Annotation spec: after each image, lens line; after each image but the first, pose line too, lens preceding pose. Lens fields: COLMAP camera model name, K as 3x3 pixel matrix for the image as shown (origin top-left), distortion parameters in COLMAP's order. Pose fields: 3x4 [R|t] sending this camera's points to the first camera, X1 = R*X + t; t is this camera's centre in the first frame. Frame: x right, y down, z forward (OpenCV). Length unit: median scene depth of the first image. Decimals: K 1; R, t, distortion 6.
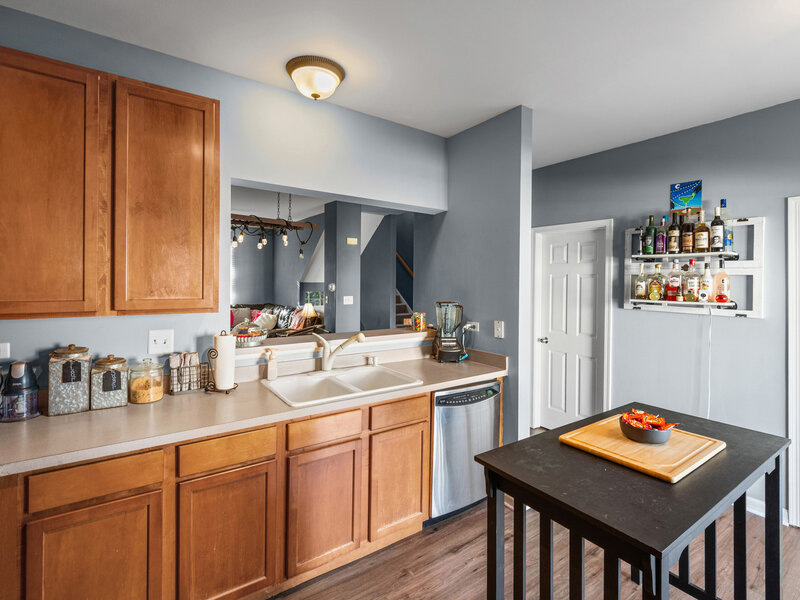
lens RADIAL K [[382.7, 0, 396.5], [0, 382.7, 283.6], [0, 0, 1]] dist [0.001816, -0.001131]
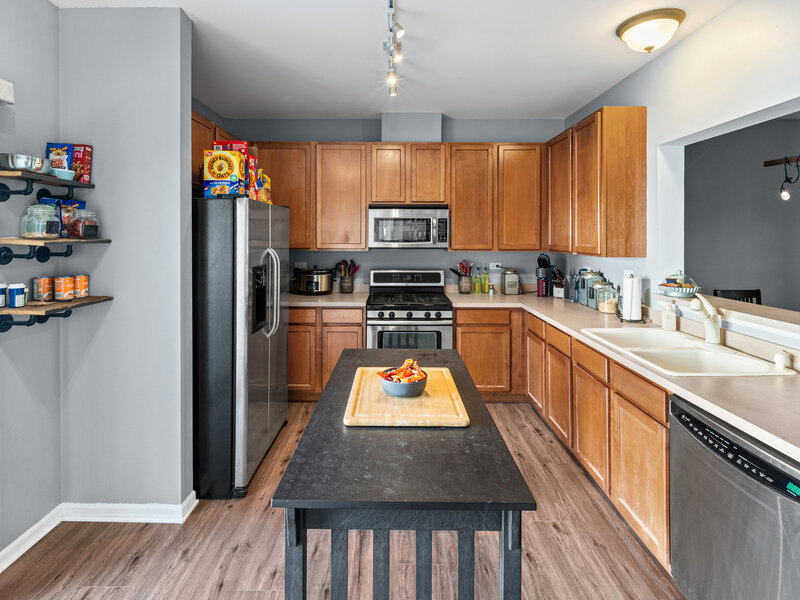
lens RADIAL K [[391.2, 0, 396.0], [0, 391.2, 236.9], [0, 0, 1]] dist [0.000716, -0.000909]
pose [[-0.565585, -0.007315, -0.824658, 0.666396], [-0.012545, 0.999921, -0.000266, 0.006614], [0.824595, 0.010194, -0.565632, 0.692000]]
